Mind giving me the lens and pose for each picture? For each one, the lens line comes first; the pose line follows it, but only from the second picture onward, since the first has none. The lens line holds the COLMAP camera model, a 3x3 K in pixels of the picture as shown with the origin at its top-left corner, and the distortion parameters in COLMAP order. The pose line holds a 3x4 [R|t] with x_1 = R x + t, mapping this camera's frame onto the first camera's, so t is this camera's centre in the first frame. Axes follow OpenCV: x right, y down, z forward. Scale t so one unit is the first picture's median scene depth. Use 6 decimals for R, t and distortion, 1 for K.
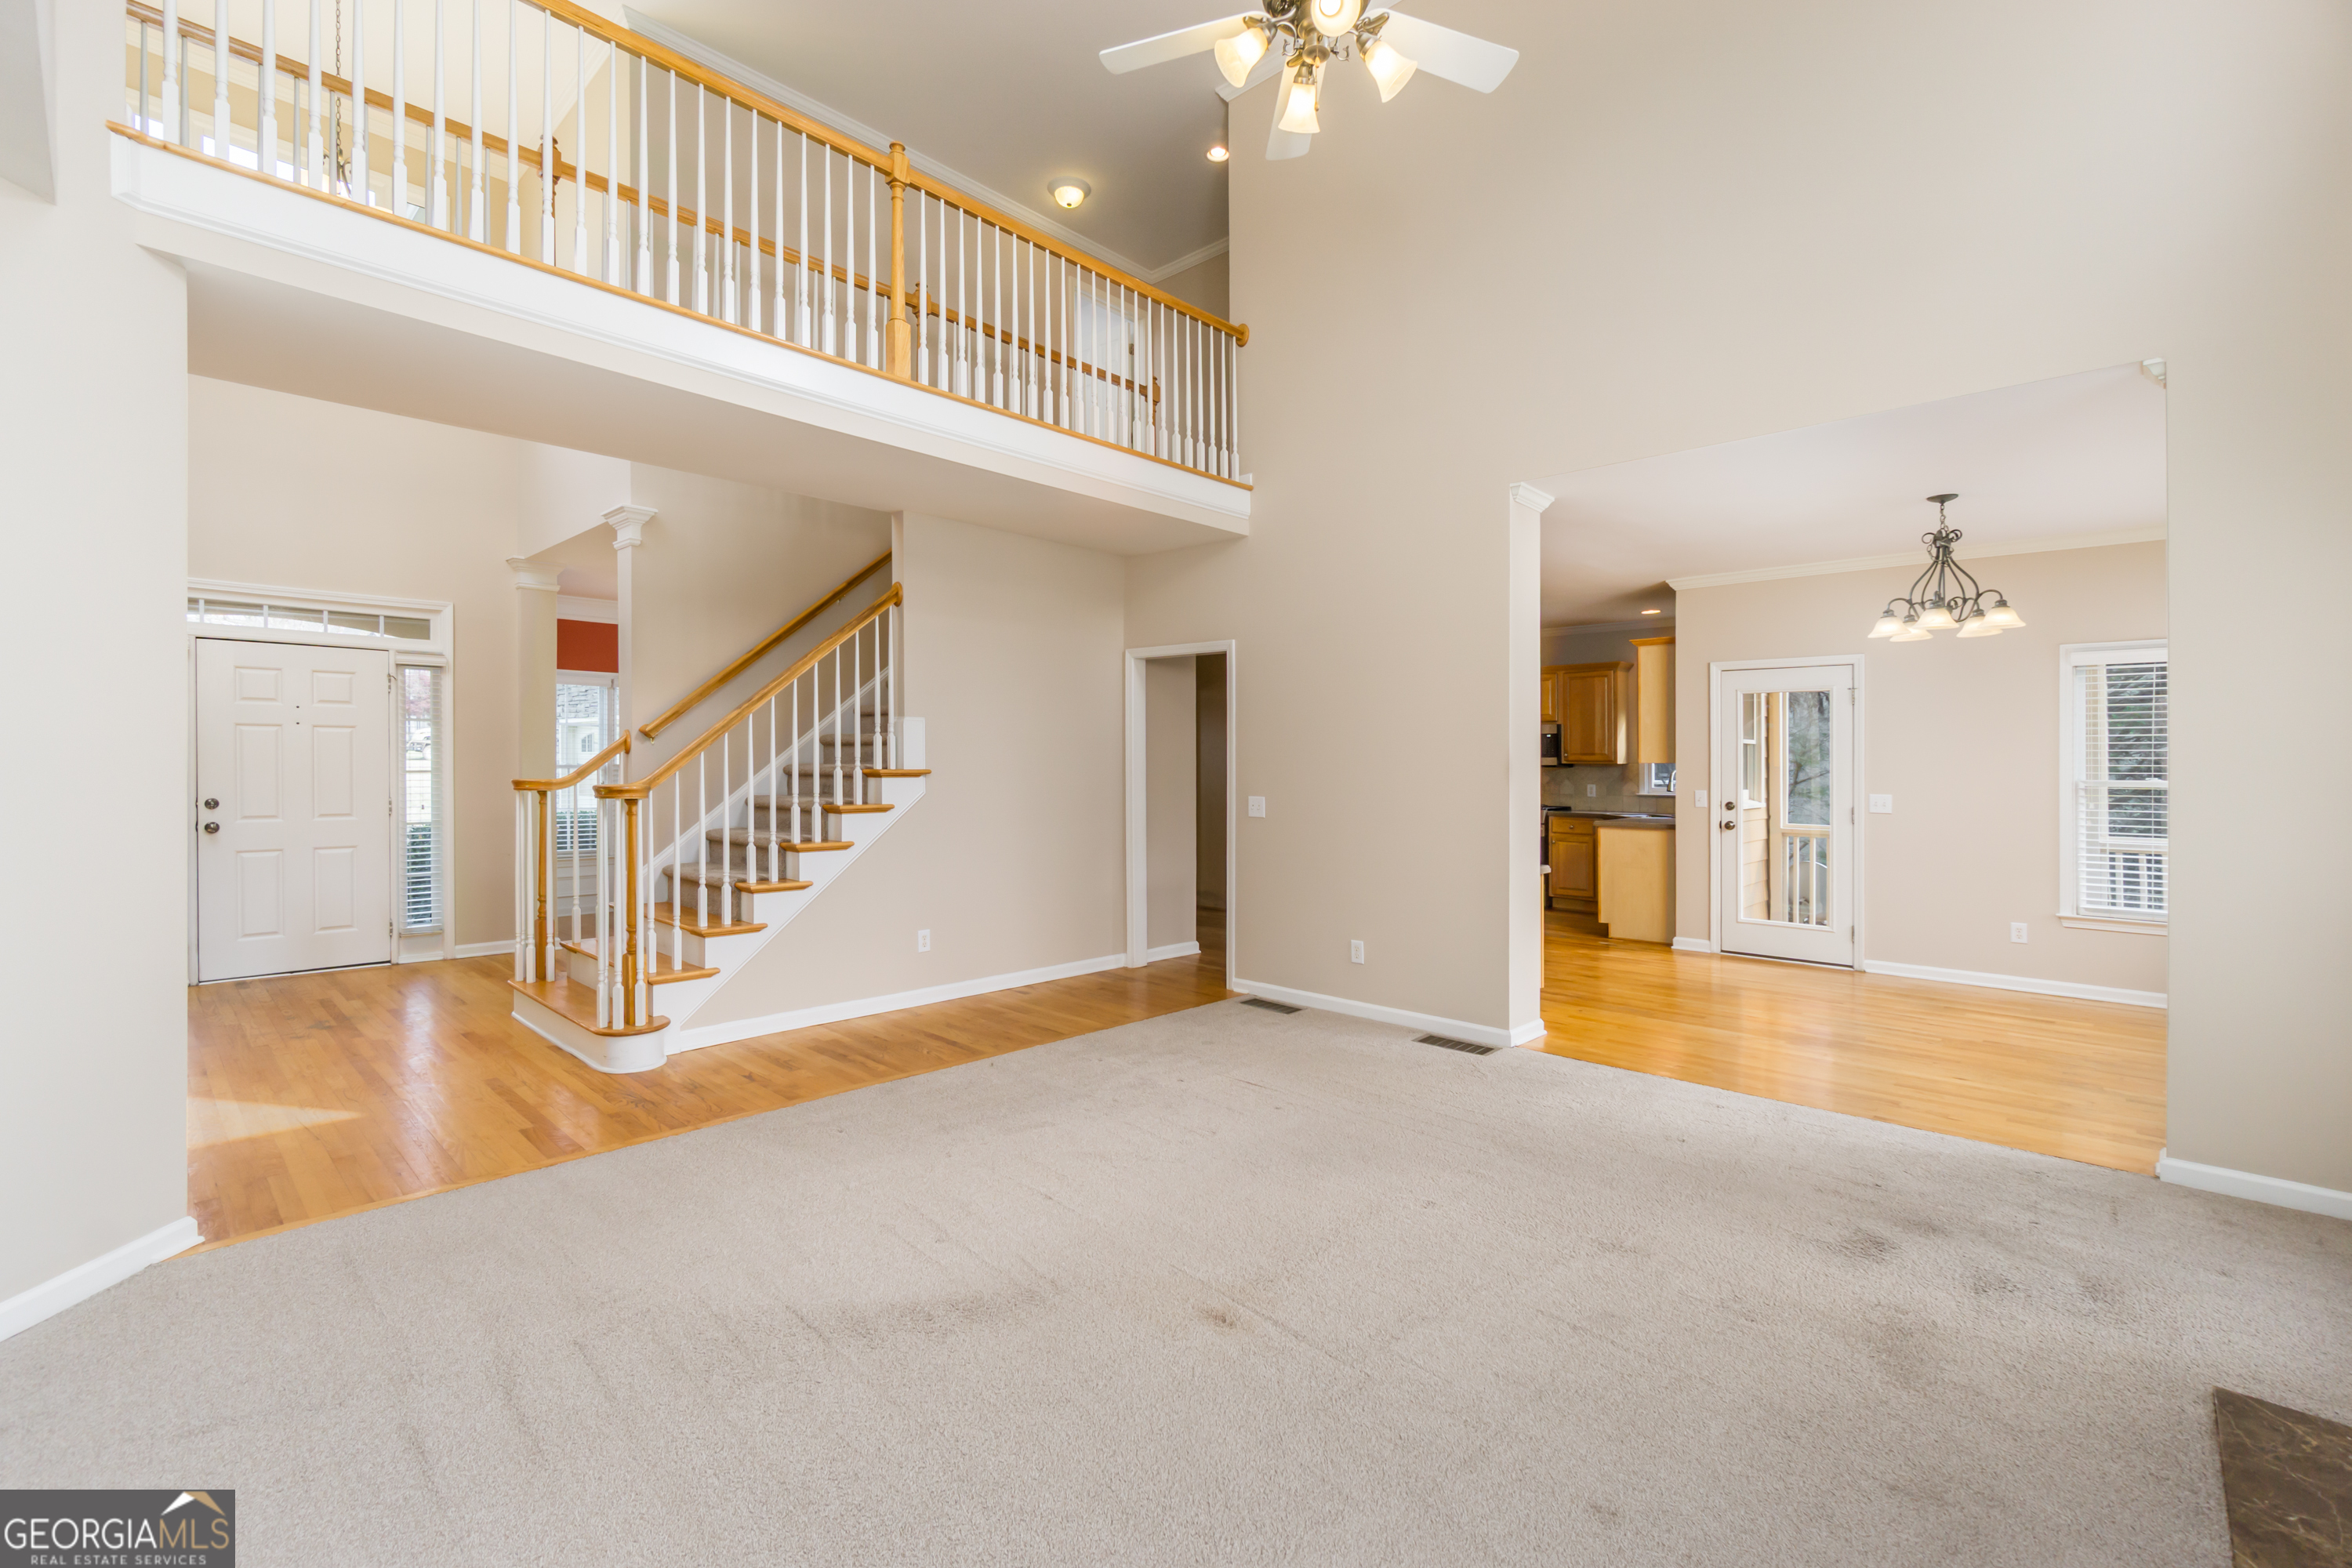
lens RADIAL K [[1027.4, 0, 1182.0], [0, 1027.4, 769.9], [0, 0, 1]] dist [-0.001244, -0.000149]
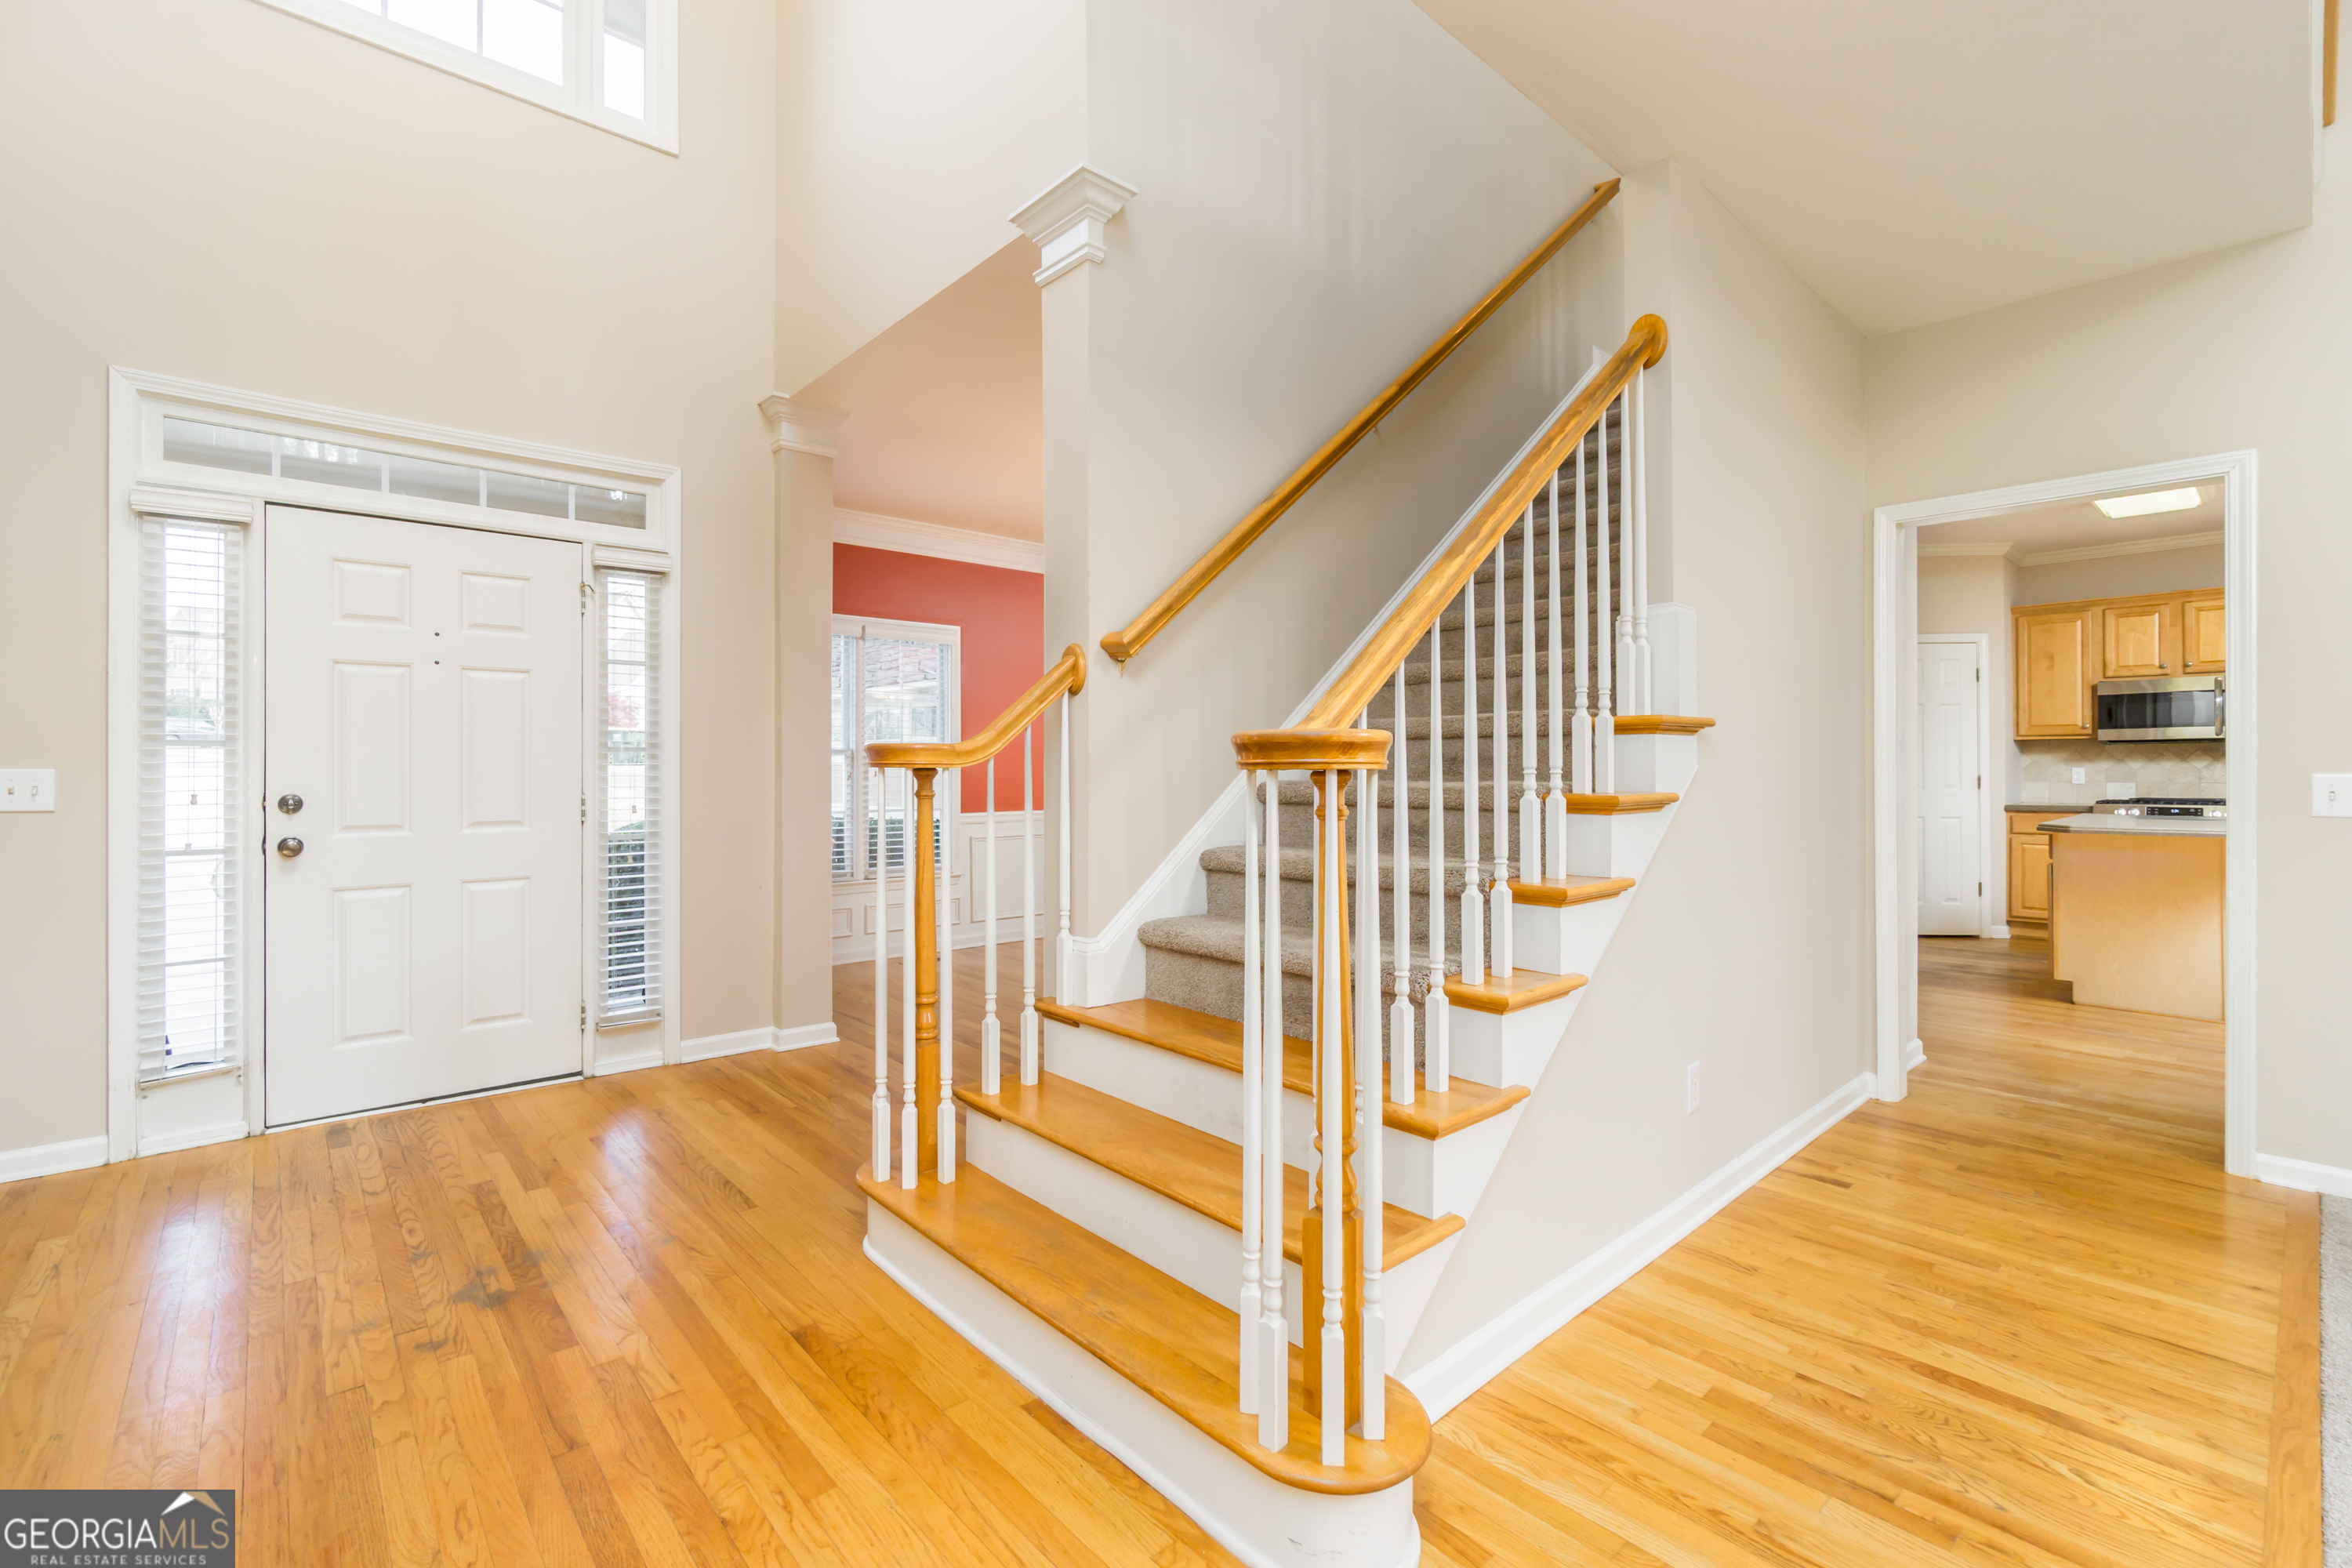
lens RADIAL K [[1017.7, 0, 1175.1], [0, 1017.7, 751.7], [0, 0, 1]] dist [-0.000335, 0.000009]
pose [[0.996332, -0.011281, -0.084829, -0.429400], [0.009233, 0.999657, -0.024493, 0.022989], [0.085077, 0.023620, 0.996094, 0.499594]]
